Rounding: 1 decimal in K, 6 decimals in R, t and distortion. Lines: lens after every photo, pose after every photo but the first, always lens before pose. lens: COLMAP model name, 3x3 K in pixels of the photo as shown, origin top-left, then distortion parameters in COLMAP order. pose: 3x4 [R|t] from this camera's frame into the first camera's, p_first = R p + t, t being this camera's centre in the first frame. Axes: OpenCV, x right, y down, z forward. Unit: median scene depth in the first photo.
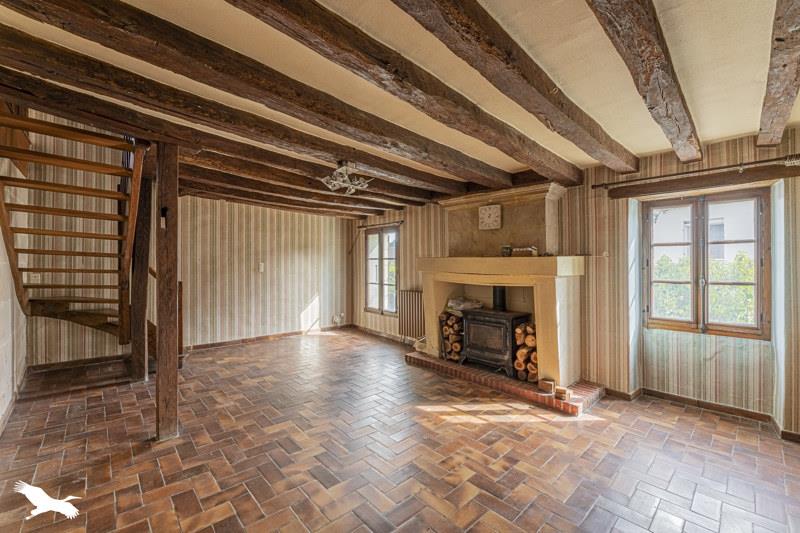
lens RADIAL K [[324.7, 0, 401.2], [0, 324.7, 264.8], [0, 0, 1]] dist [-0.001050, -0.000113]
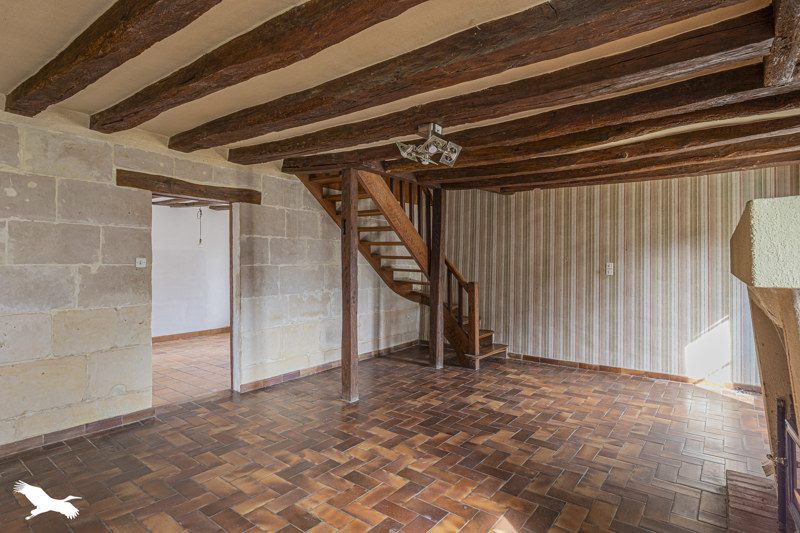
lens RADIAL K [[424.3, 0, 401.7], [0, 424.3, 269.4], [0, 0, 1]] dist [0.001458, -0.000295]
pose [[0.163726, -0.002394, -0.986503, 0.444512], [0.001069, 0.999997, -0.002250, 0.011246], [0.986505, -0.000686, 0.163728, 0.437148]]
